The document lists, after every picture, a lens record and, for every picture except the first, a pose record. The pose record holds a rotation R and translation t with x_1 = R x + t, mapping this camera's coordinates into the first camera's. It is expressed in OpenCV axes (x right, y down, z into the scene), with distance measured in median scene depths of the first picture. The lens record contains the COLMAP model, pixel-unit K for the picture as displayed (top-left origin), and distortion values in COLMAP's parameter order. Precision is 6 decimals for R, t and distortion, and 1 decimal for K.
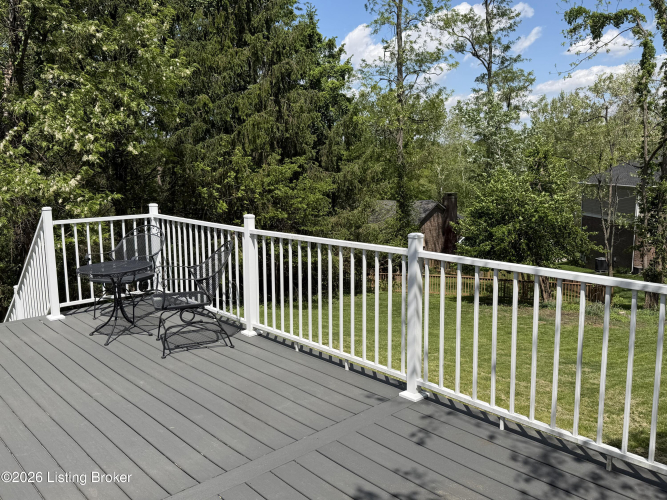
lens RADIAL K [[562.3, 0, 333.5], [0, 562.3, 250.0], [0, 0, 1]] dist [0.002992, 0.001146]
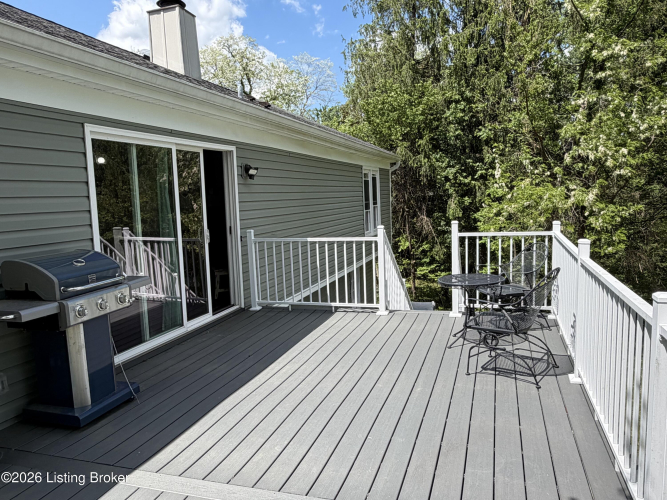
lens RADIAL K [[478.3, 0, 333.5], [0, 478.3, 250.0], [0, 0, 1]] dist [-0.006174, -0.000423]
pose [[0.477611, 0.087771, -0.874176, 0.302378], [-0.088000, 0.994773, 0.051800, -0.054429], [0.874153, 0.052188, 0.482839, 0.329437]]
